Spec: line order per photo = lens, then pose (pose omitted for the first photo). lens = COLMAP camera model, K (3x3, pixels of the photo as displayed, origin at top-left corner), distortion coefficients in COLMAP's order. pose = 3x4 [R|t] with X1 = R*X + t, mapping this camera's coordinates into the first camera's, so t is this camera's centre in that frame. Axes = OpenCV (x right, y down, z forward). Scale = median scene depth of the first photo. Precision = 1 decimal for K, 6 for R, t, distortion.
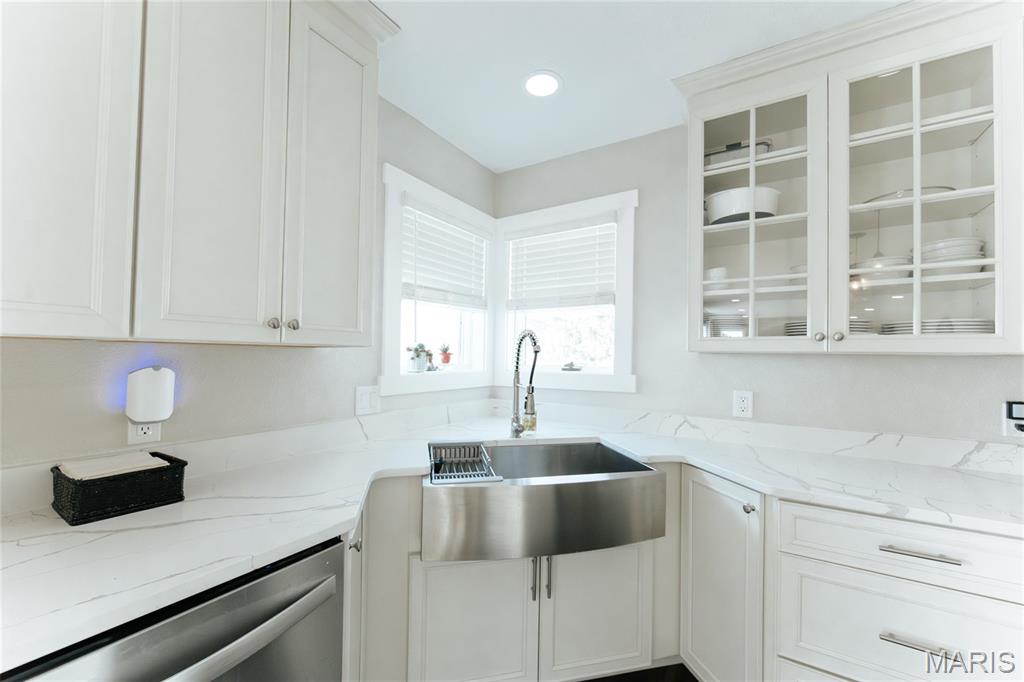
lens RADIAL K [[402.5, 0, 514.3], [0, 402.5, 347.2], [0, 0, 1]] dist [-0.002691, 0.000000]
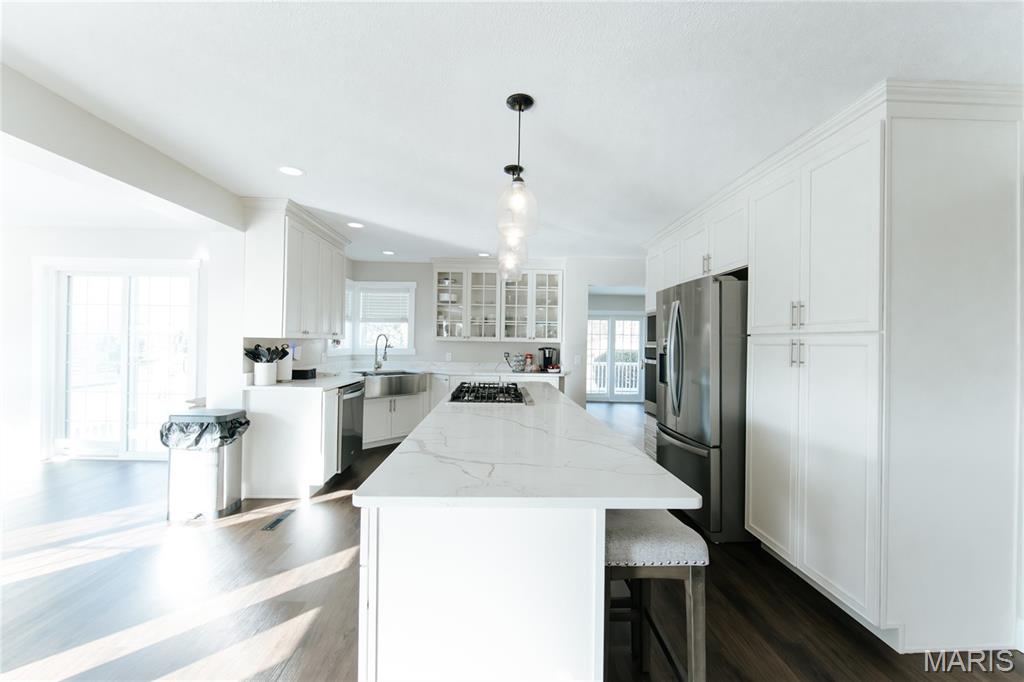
lens RADIAL K [[403.2, 0, 511.3], [0, 403.2, 343.5], [0, 0, 1]] dist [-0.001927, -0.000410]
pose [[0.828451, -0.002767, 0.560055, -0.905176], [-0.013594, 0.999594, 0.025047, -0.057987], [-0.559897, -0.028364, 0.828077, -2.143067]]
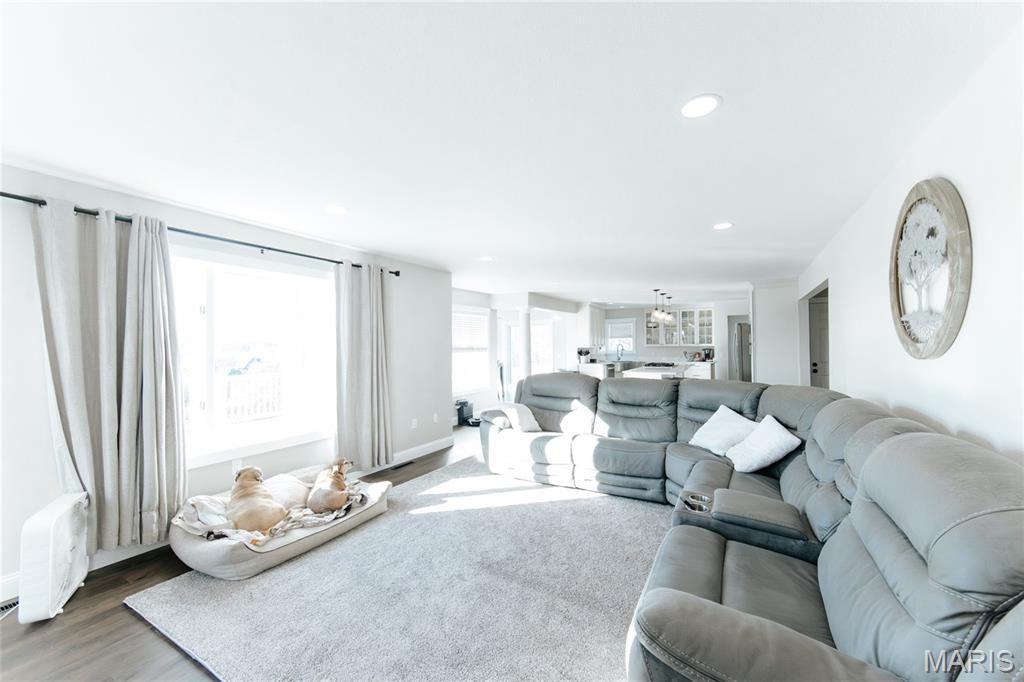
lens RADIAL K [[403.3, 0, 504.3], [0, 403.3, 343.0], [0, 0, 1]] dist [-0.002597, -0.000391]
pose [[0.999312, -0.024467, 0.027856, -2.177389], [0.024109, 0.999623, 0.013107, -0.198456], [-0.028166, -0.012426, 0.999526, -5.883546]]
